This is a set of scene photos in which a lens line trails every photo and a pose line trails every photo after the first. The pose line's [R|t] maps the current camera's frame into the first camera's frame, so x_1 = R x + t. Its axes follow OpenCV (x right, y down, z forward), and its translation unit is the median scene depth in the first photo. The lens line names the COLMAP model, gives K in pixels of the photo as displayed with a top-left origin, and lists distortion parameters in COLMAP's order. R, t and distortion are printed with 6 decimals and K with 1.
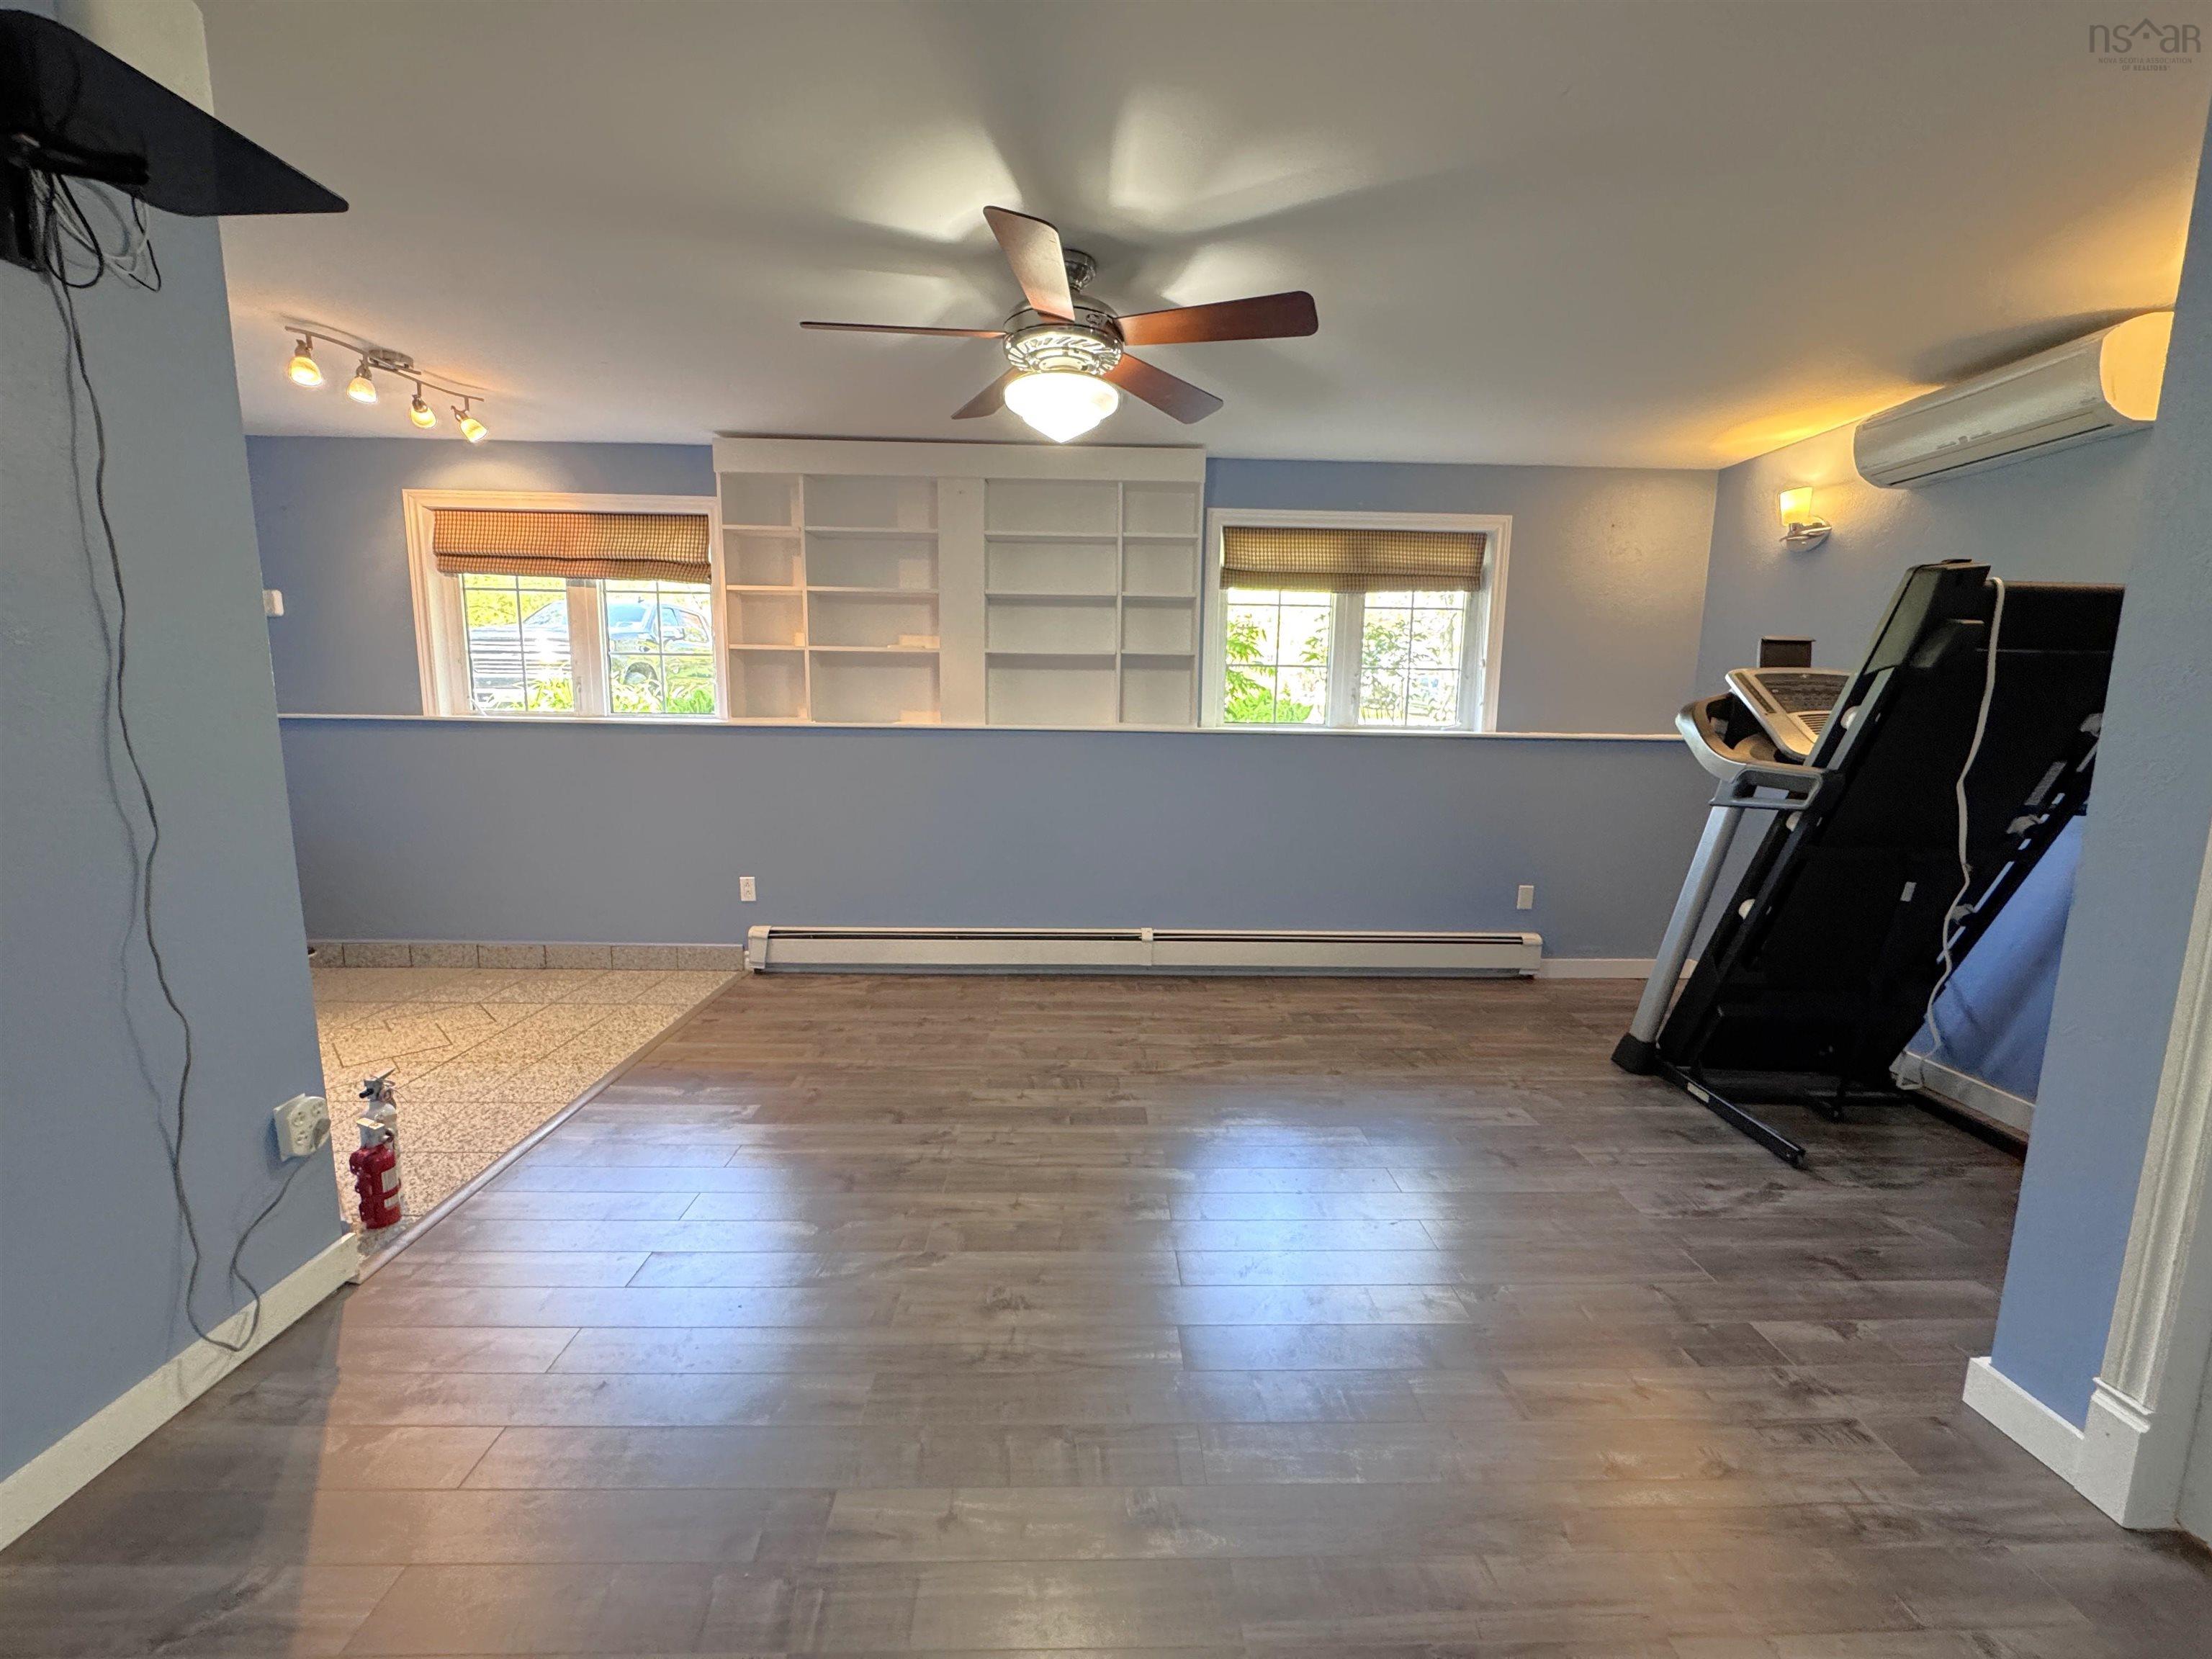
lens RADIAL K [[885.9, 0, 1106.0], [0, 885.9, 829.5], [0, 0, 1]] dist [-0.003811, 0.000243]
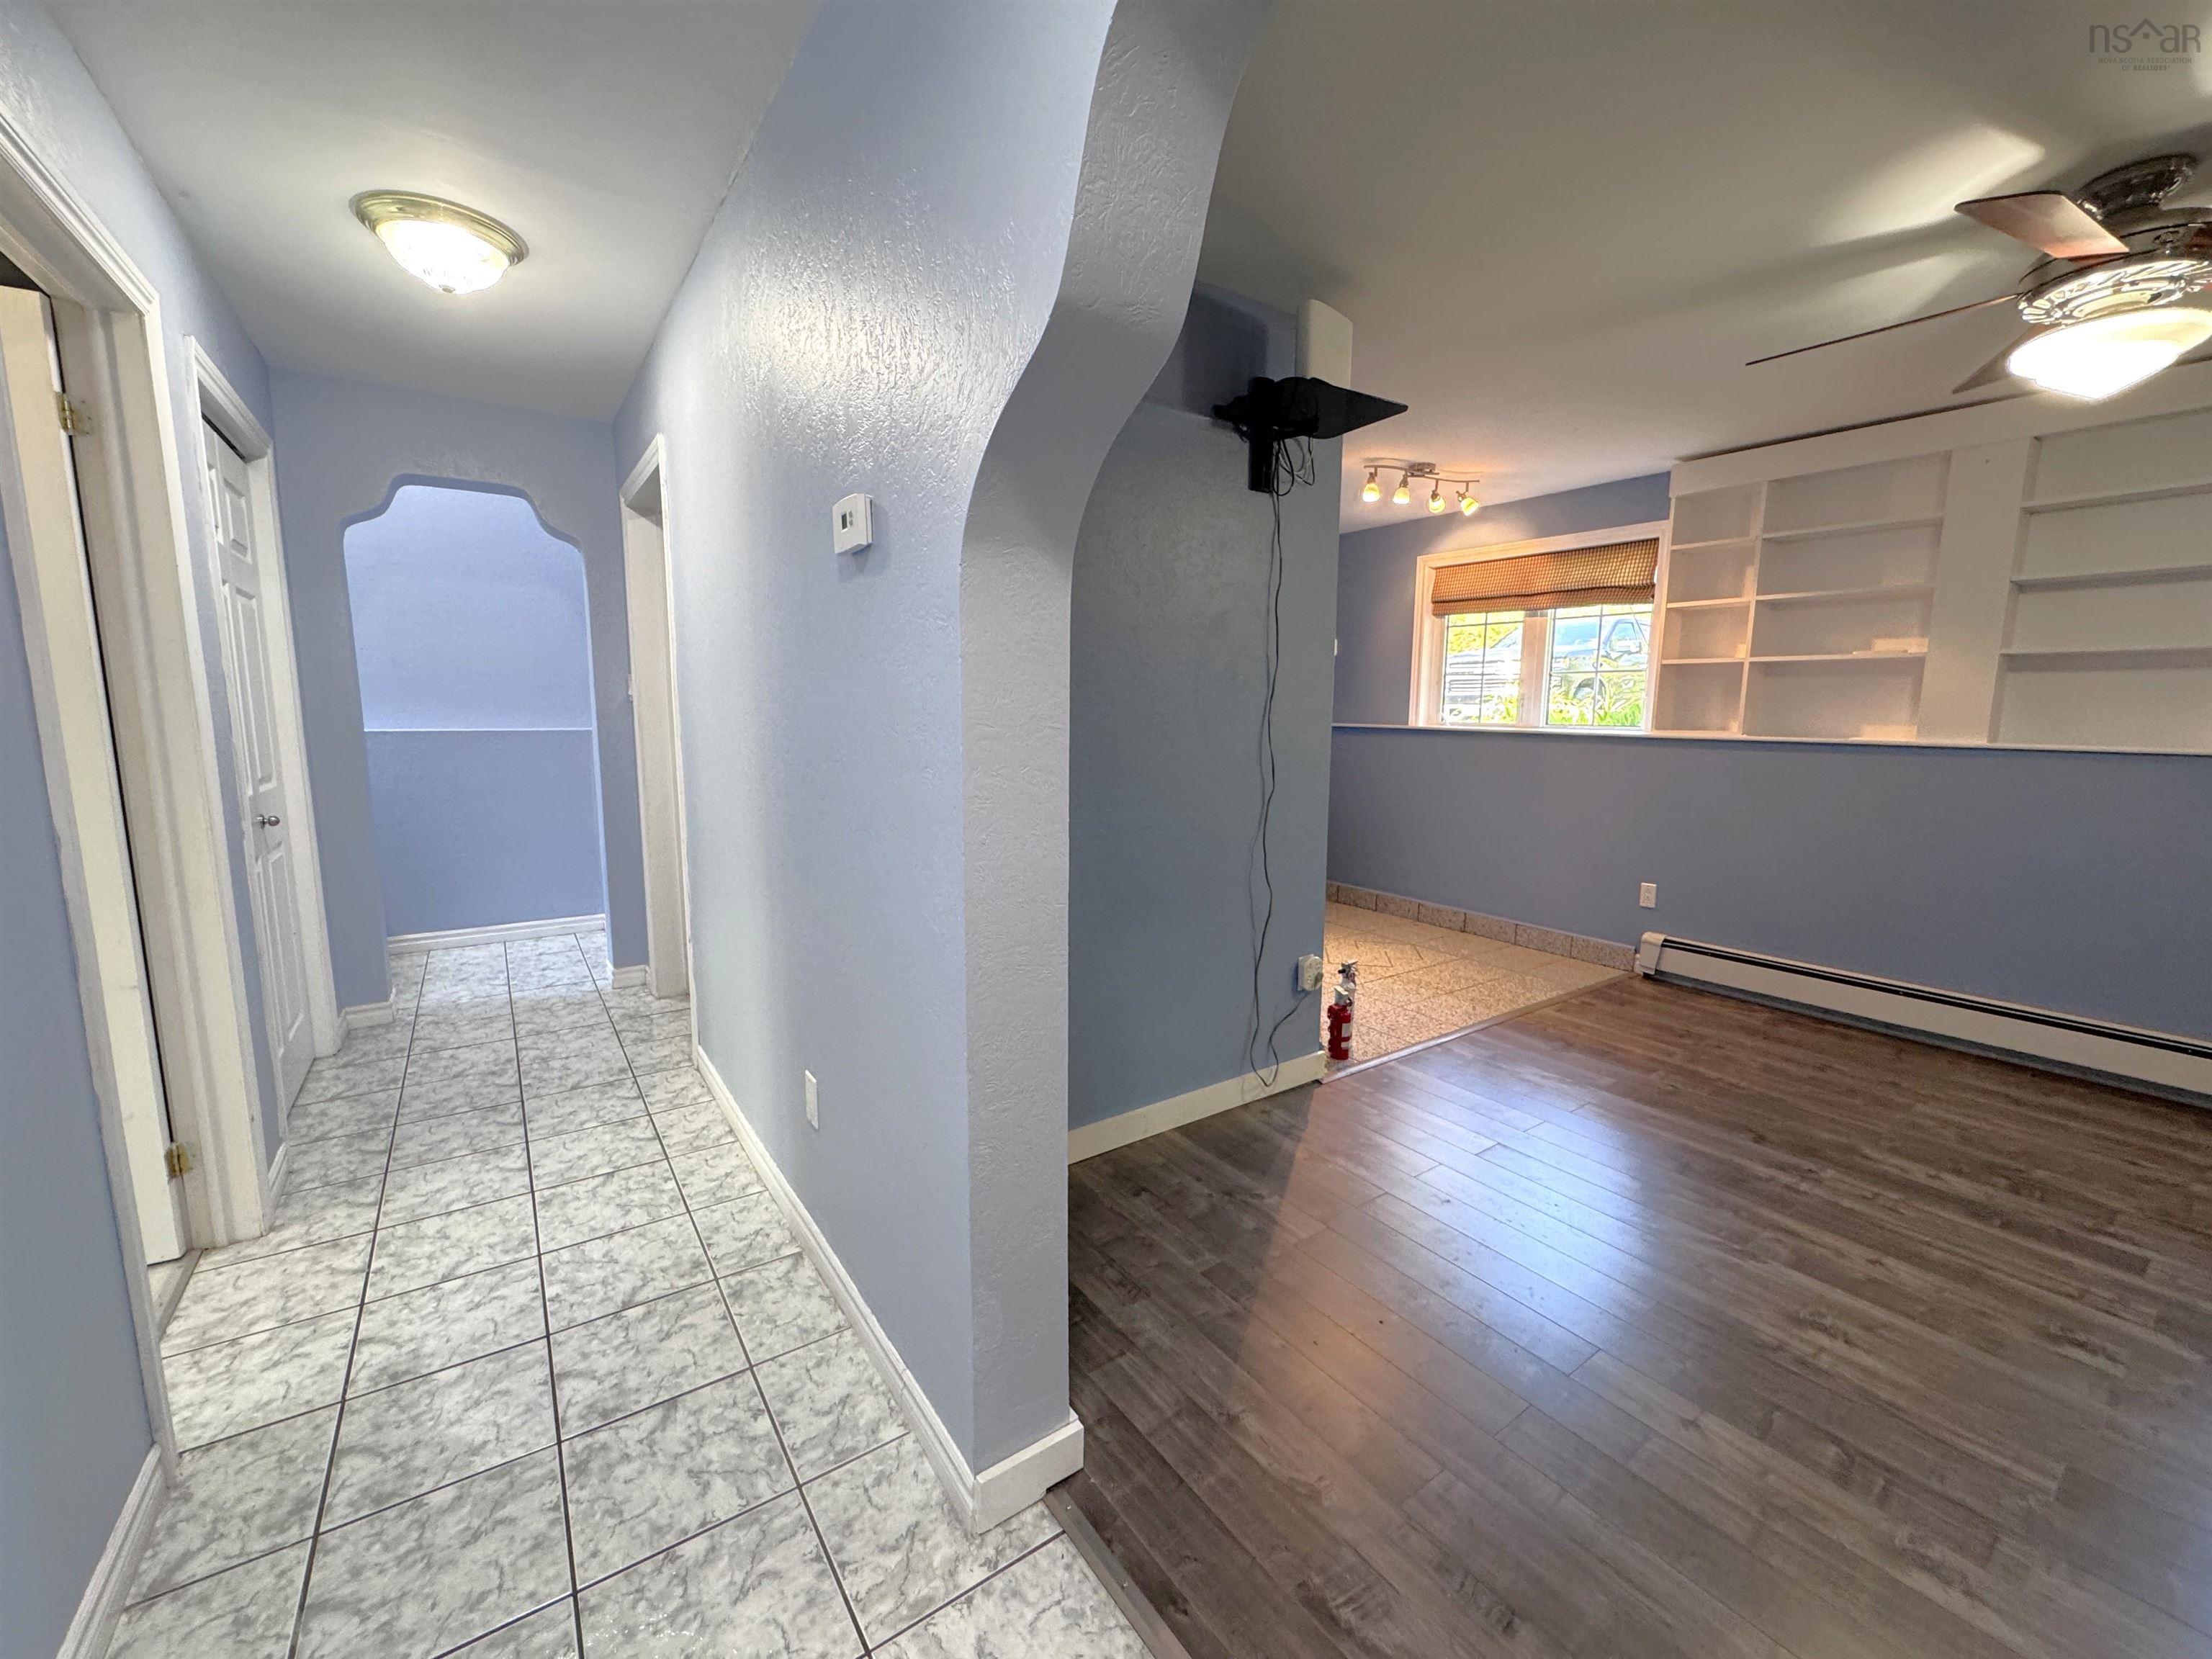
lens RADIAL K [[885.9, 0, 1106.0], [0, 885.9, 829.5], [0, 0, 1]] dist [-0.003811, 0.000243]
pose [[0.555021, 0.105185, -0.825159, 0.118347], [-0.118429, 0.991860, 0.046776, 0.023478], [0.823363, 0.071761, 0.562960, -0.146298]]
